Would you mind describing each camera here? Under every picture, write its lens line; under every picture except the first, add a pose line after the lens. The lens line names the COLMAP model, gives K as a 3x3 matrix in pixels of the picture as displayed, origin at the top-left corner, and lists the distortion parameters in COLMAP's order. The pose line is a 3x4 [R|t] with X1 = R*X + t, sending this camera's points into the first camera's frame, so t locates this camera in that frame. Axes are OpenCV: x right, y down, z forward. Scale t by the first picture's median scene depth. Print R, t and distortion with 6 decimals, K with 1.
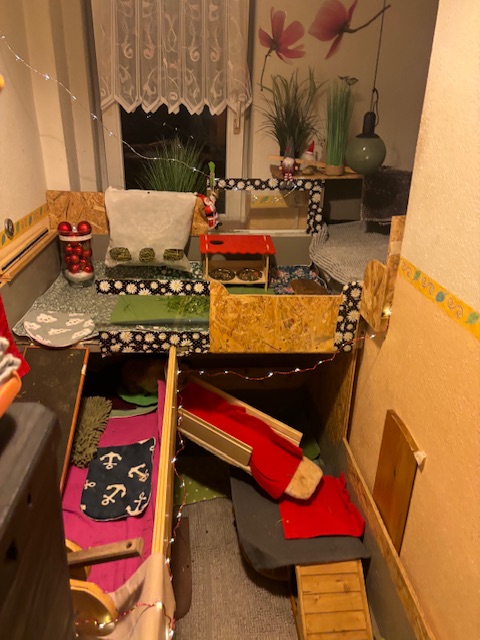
lens RADIAL K [[477.1, 0, 244.9], [0, 477.1, 317.9], [0, 0, 1]] dist [0.035315, -0.043209]
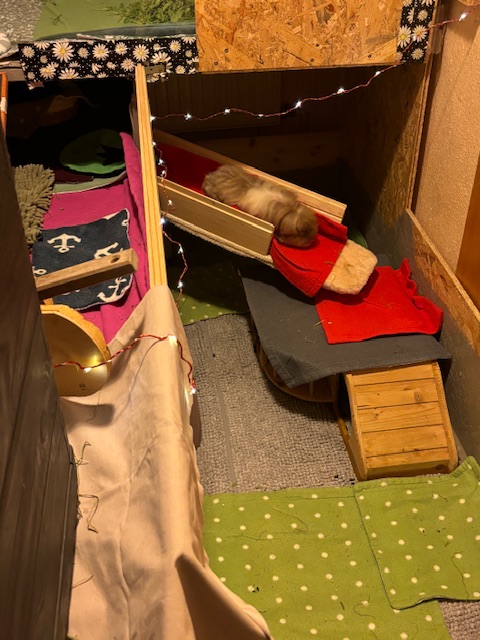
lens RADIAL K [[674.4, 0, 247.7], [0, 674.4, 305.8], [0, 0, 1]] dist [0.034648, 0.000000]
pose [[0.997940, -0.063535, 0.008900, -0.037717], [0.059350, 0.966943, 0.247991, 0.150814], [-0.024362, -0.246952, 0.968722, 0.061179]]
